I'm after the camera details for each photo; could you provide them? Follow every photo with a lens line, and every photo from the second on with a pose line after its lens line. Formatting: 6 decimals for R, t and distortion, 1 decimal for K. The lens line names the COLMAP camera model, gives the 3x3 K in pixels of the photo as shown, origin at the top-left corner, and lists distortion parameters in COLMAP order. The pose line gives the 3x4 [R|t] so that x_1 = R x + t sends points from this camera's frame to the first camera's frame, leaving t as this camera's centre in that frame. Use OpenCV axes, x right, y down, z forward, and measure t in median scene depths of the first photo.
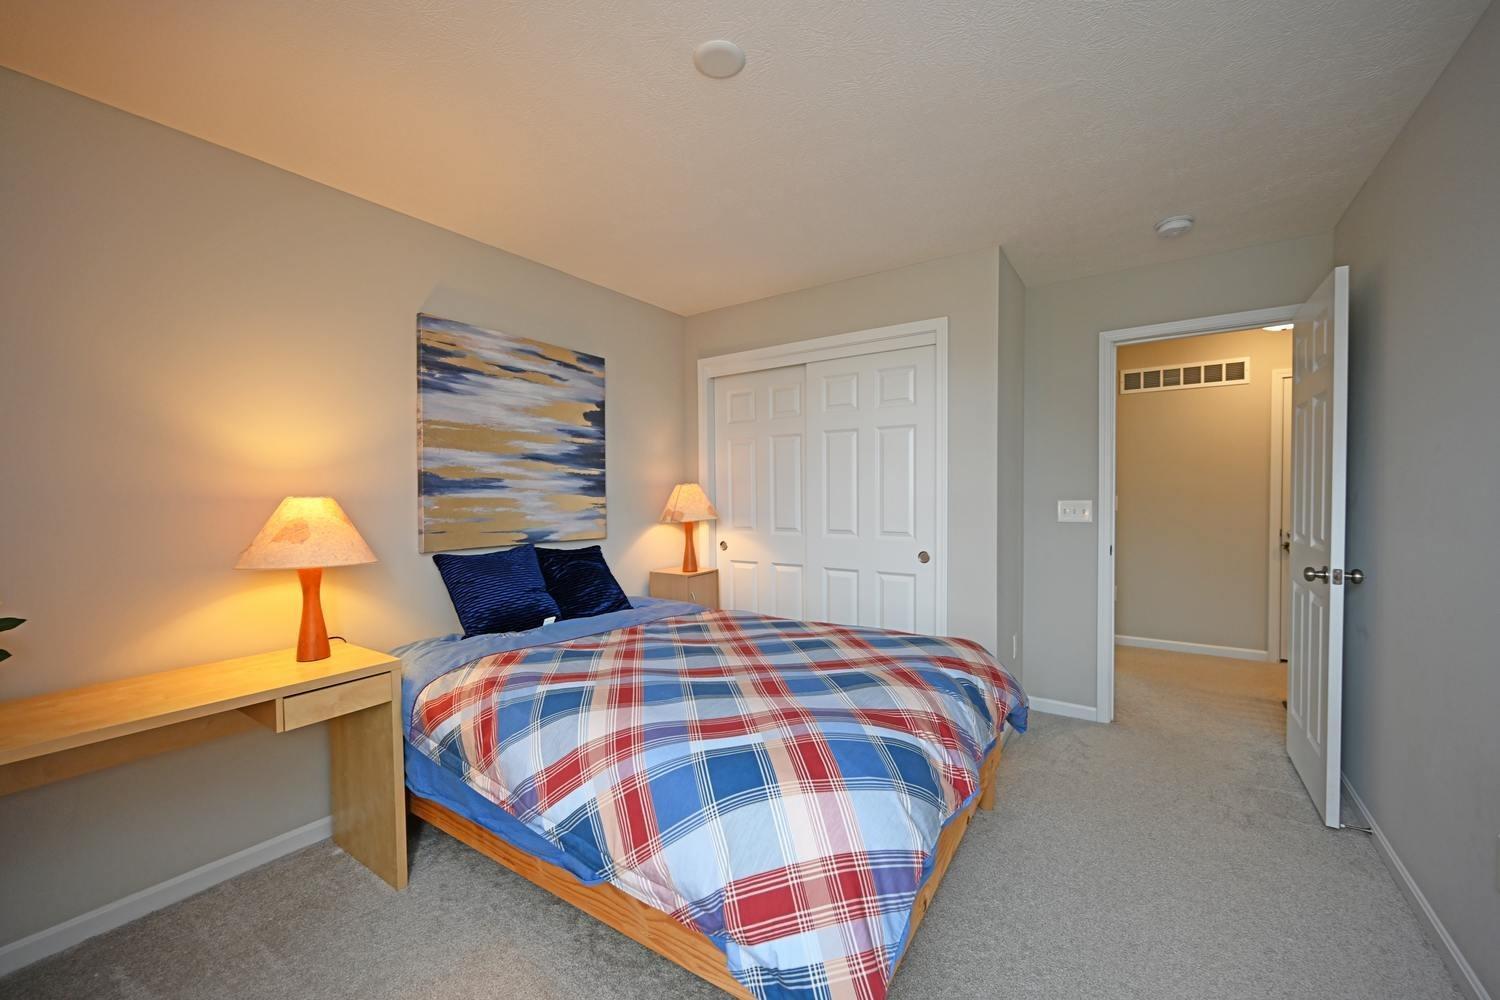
lens RADIAL K [[589.1, 0, 711.7], [0, 589.1, 514.0], [0, 0, 1]] dist [0.001354, -0.000072]
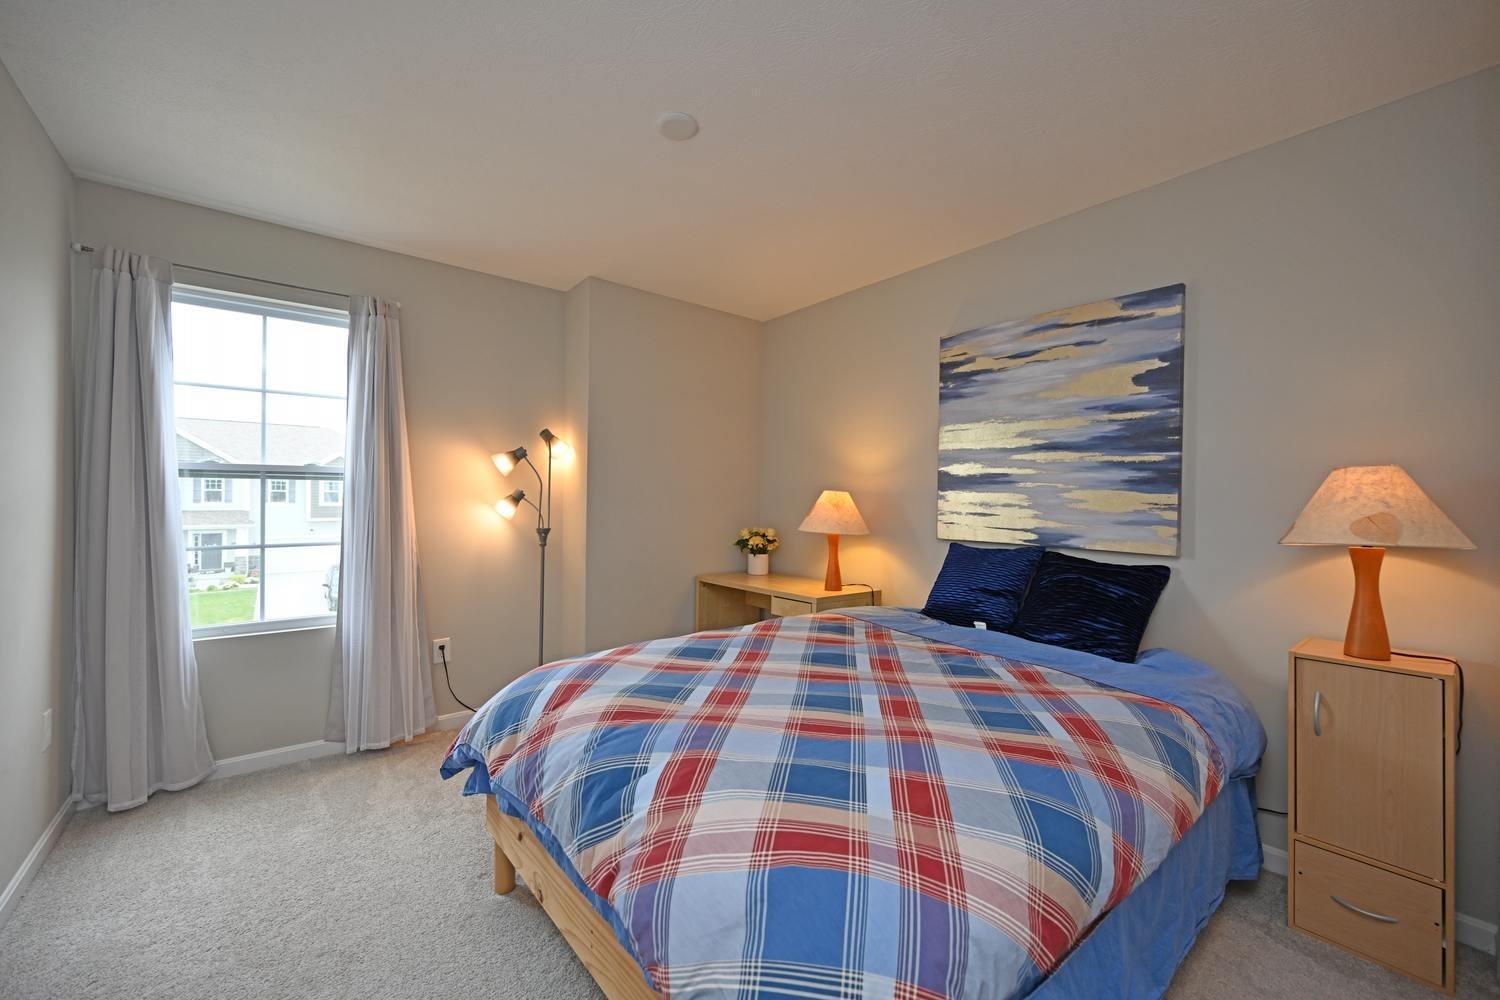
lens RADIAL K [[589.1, 0, 750.4], [0, 589.1, 494.4], [0, 0, 1]] dist [0.001354, -0.000072]
pose [[-0.256843, 0.015075, -0.966336, 0.610531], [-0.029121, 0.999304, 0.023329, -0.031914], [0.966014, 0.034133, -0.256225, 0.751463]]
